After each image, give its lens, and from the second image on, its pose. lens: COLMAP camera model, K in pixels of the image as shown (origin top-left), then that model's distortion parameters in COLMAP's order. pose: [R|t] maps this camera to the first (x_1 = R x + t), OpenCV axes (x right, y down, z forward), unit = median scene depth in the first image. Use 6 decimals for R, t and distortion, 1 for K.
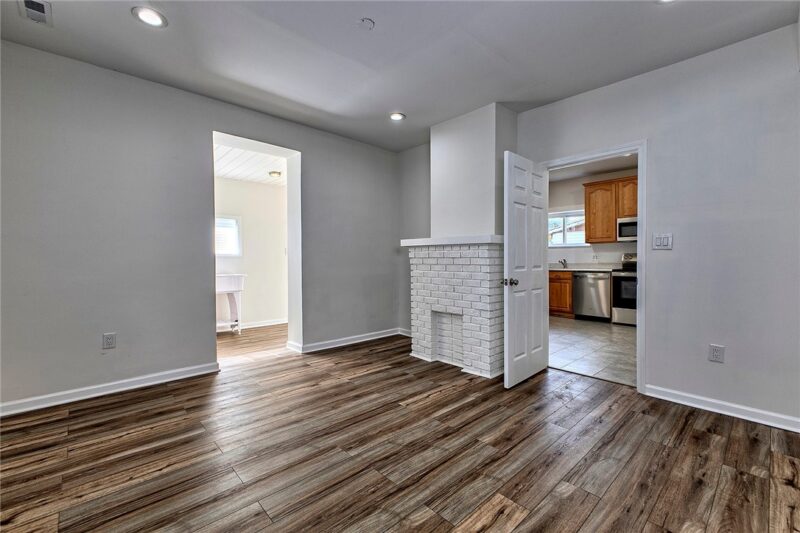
lens RADIAL K [[343.6, 0, 400.5], [0, 343.6, 262.9], [0, 0, 1]] dist [0.009264, -0.000270]
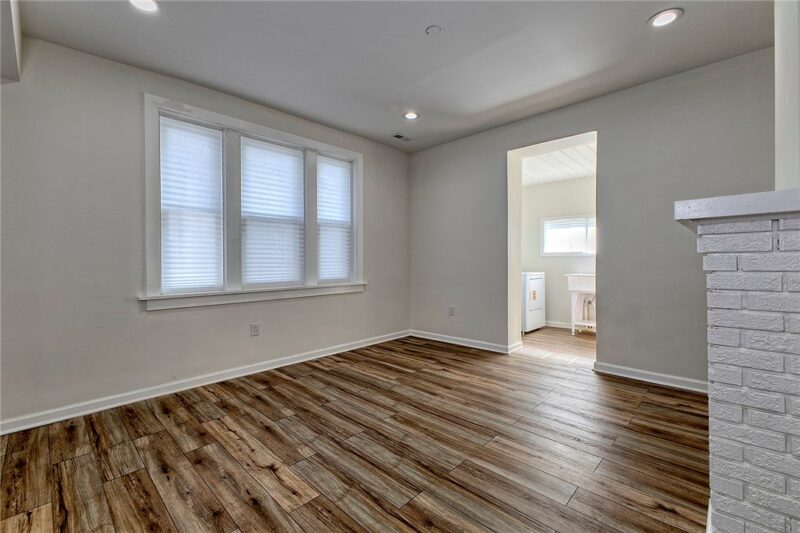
lens RADIAL K [[343.6, 0, 400.5], [0, 343.6, 262.9], [0, 0, 1]] dist [0.009264, -0.000270]
pose [[0.055060, 0.006886, -0.998459, 0.770124], [-0.003612, 0.999971, 0.006697, -0.005444], [0.998477, 0.003238, 0.055083, 0.704751]]
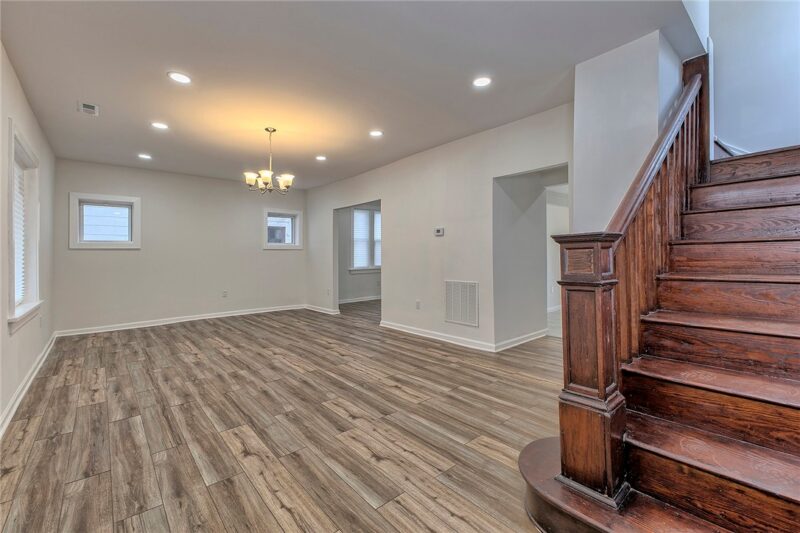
lens RADIAL K [[343.6, 0, 400.5], [0, 343.6, 262.9], [0, 0, 1]] dist [0.009264, -0.000270]
pose [[-0.024873, 0.006118, -0.999672, 1.300625], [0.001814, 0.999980, 0.006075, 0.000252], [0.999689, -0.001663, -0.024884, 1.186480]]
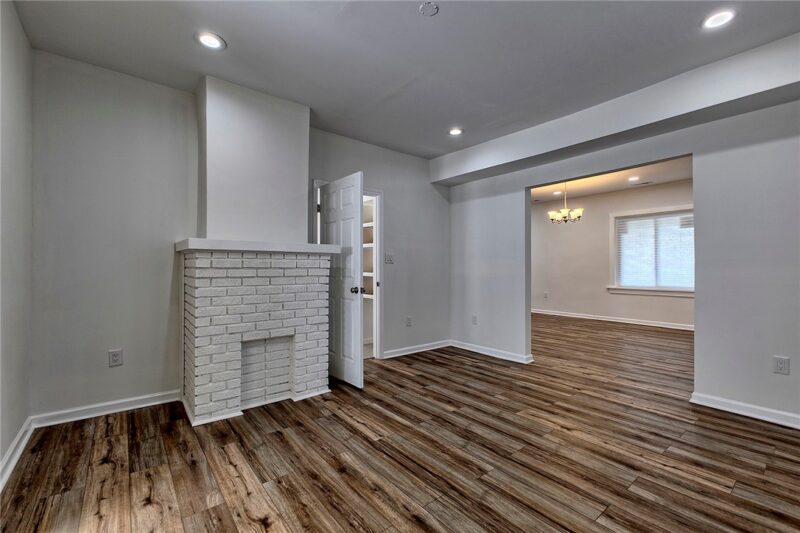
lens RADIAL K [[343.6, 0, 400.5], [0, 343.6, 262.9], [0, 0, 1]] dist [0.009264, -0.000270]
pose [[0.072195, 0.015955, 0.997263, -0.825840], [0.014277, 0.999753, -0.017028, -0.012002], [-0.997288, 0.015468, 0.071949, 0.845740]]
